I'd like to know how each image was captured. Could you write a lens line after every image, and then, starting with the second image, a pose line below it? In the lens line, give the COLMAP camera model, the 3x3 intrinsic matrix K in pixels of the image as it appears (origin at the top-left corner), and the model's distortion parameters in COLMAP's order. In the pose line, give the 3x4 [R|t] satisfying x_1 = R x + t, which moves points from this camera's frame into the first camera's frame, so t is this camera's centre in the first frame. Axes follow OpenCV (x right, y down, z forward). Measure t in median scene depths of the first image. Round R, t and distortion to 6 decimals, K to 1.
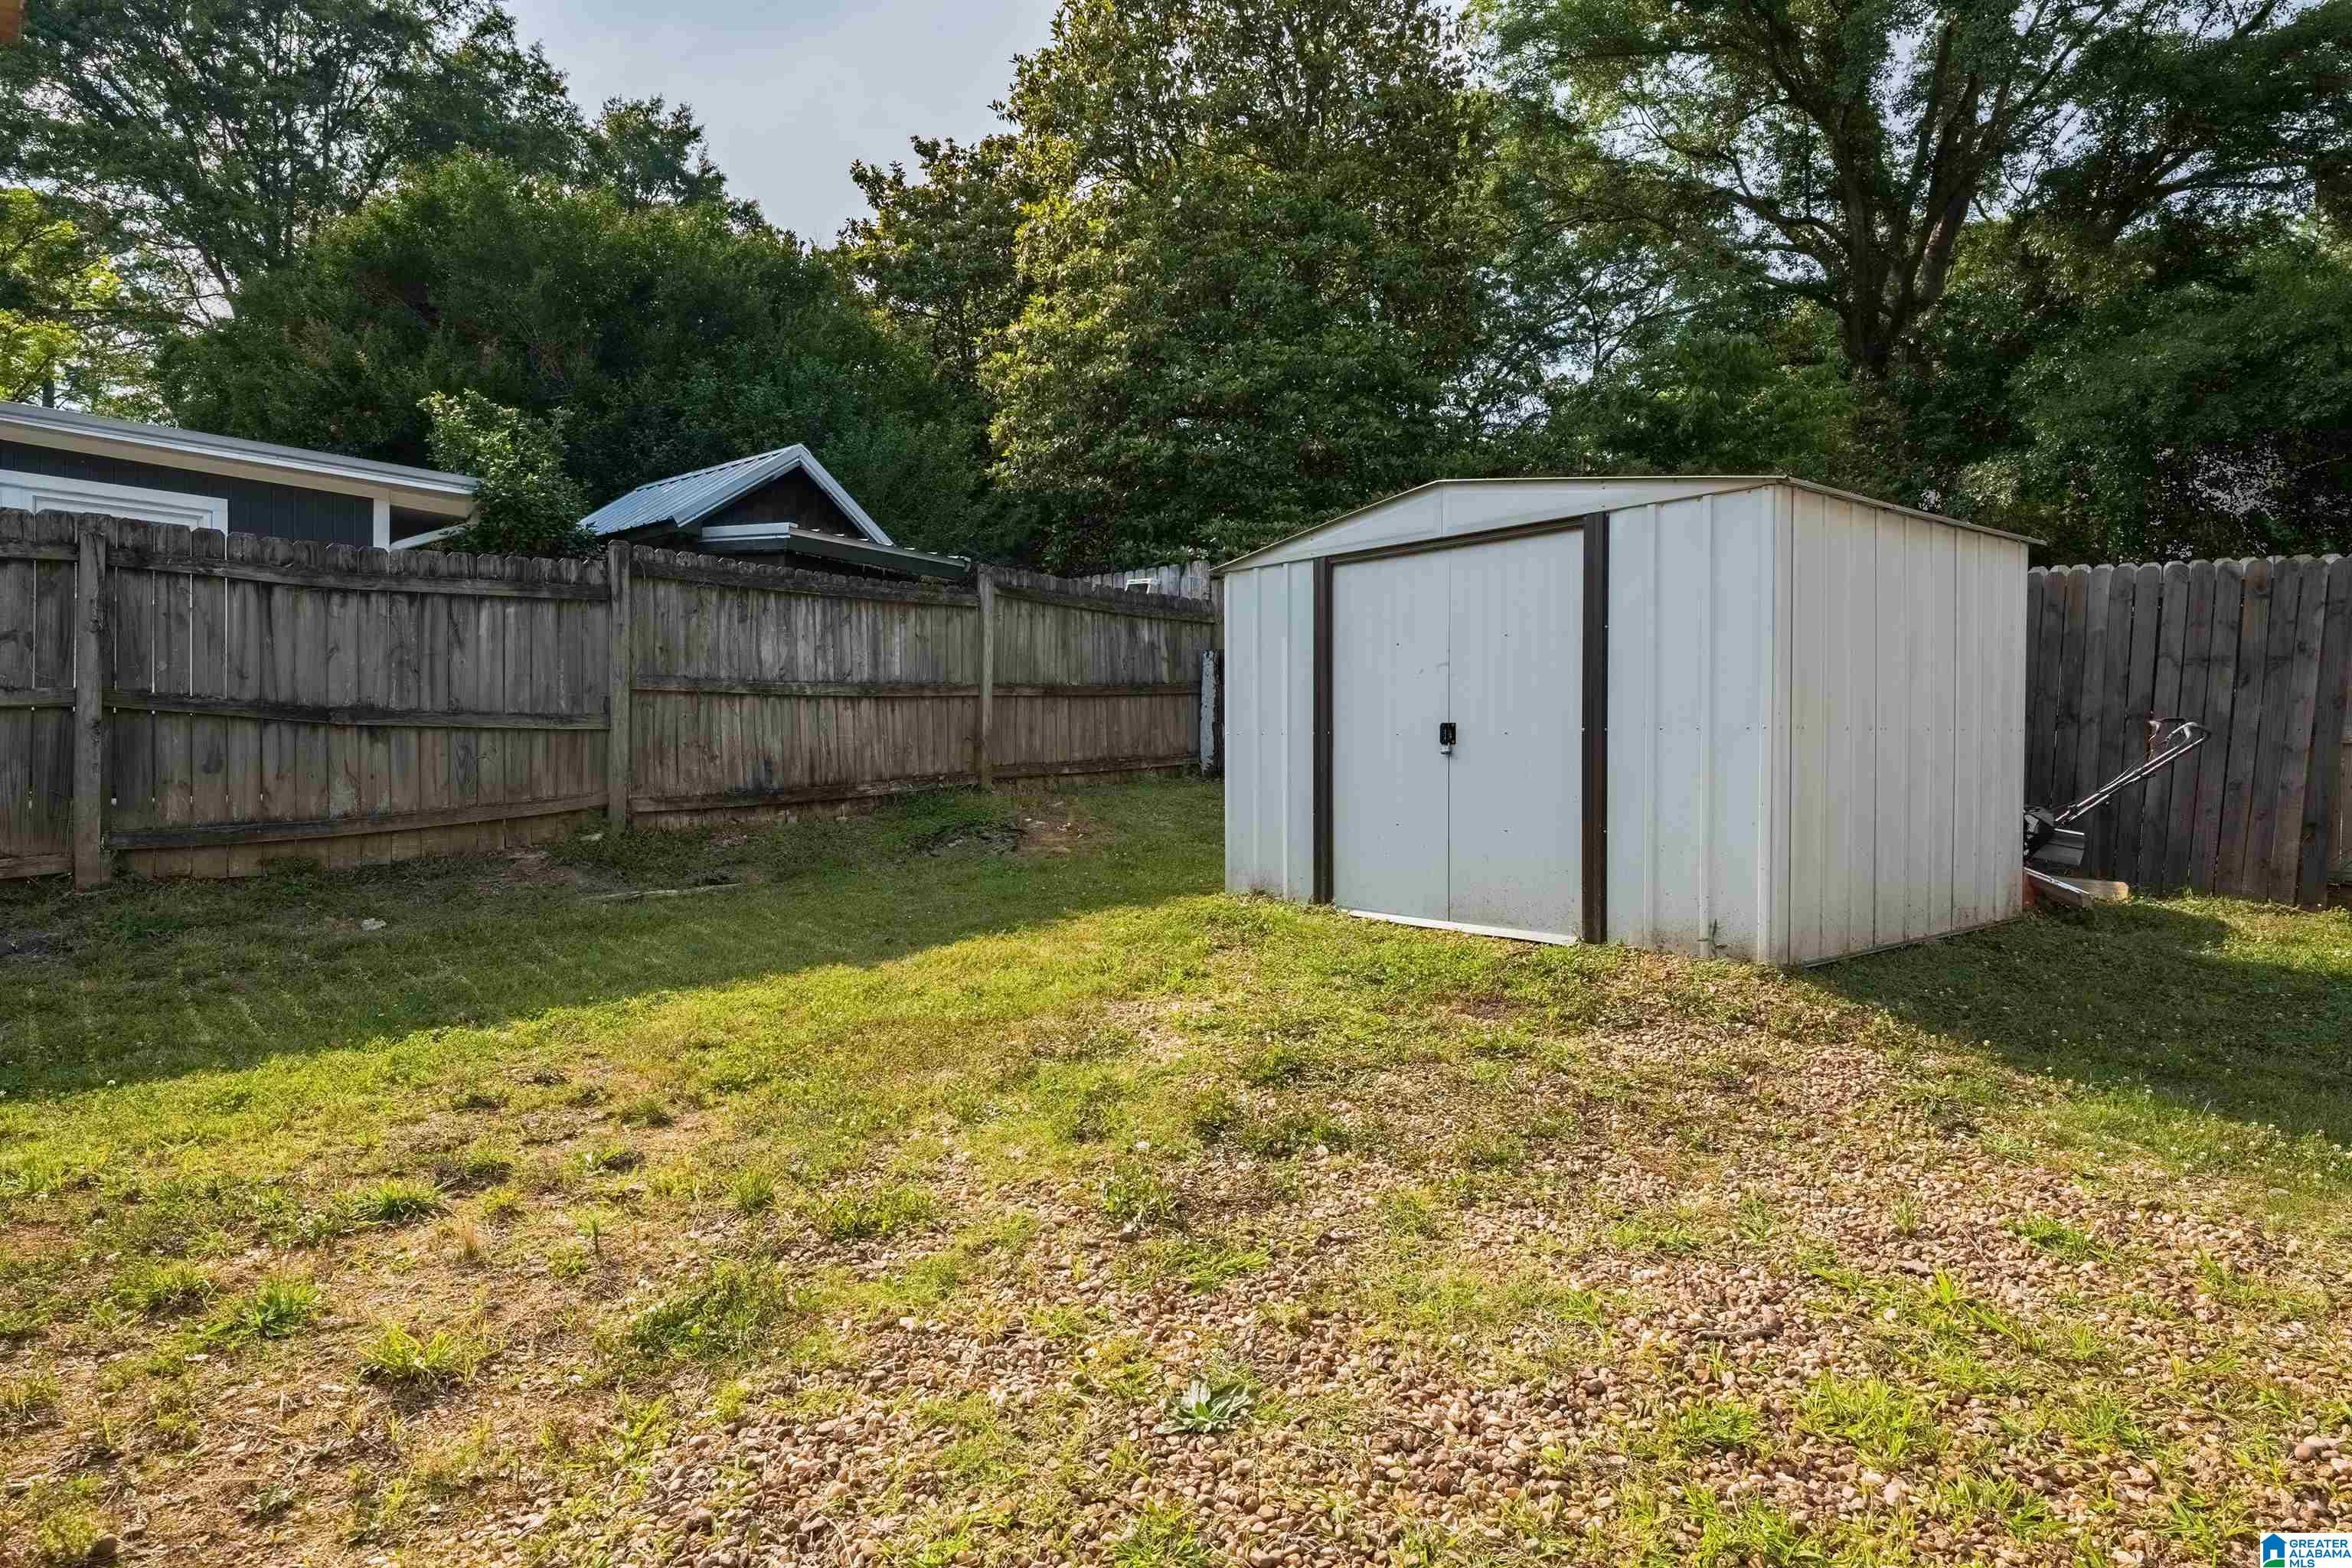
lens RADIAL K [[1352.7, 0, 1175.4], [0, 1352.7, 786.6], [0, 0, 1]] dist [0.001978, -0.000732]
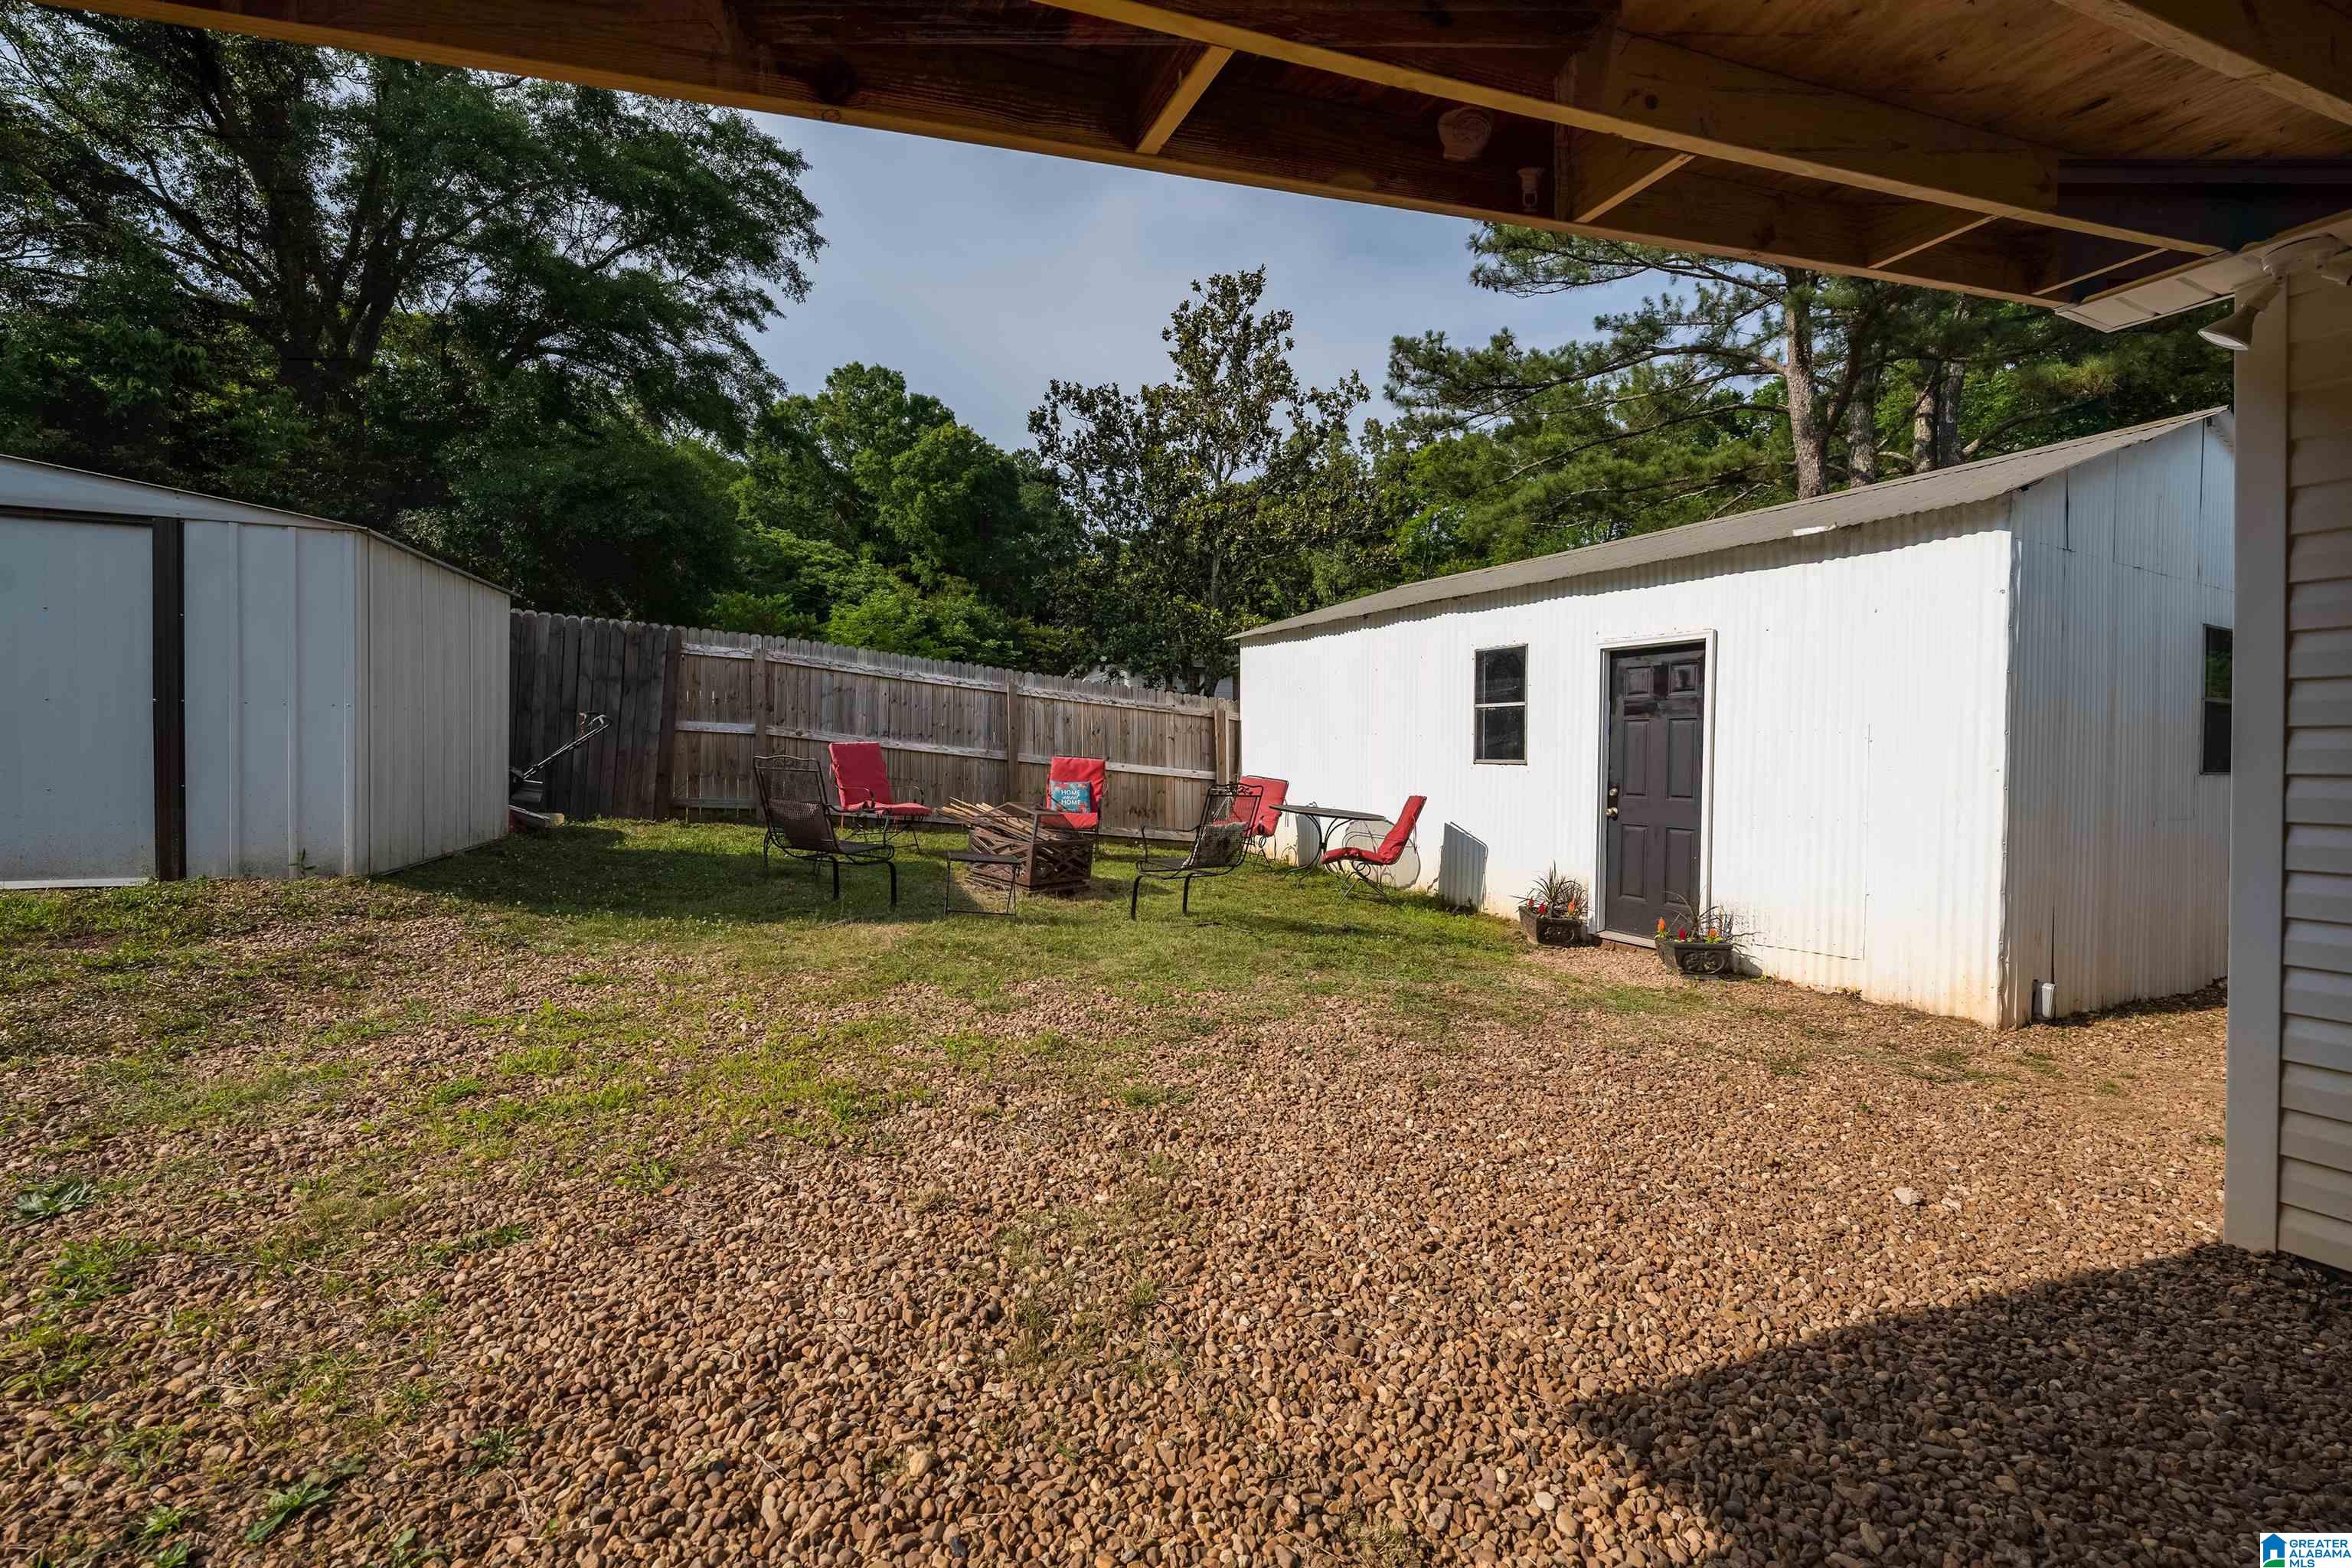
lens RADIAL K [[1187.1, 0, 1174.9], [0, 1187.1, 784.5], [0, 0, 1]] dist [-0.000380, -0.000498]
pose [[0.400544, -0.011850, 0.916201, -0.293591], [0.002573, 0.999927, 0.011808, 0.021734], [-0.916274, -0.002372, 0.400545, -0.226889]]
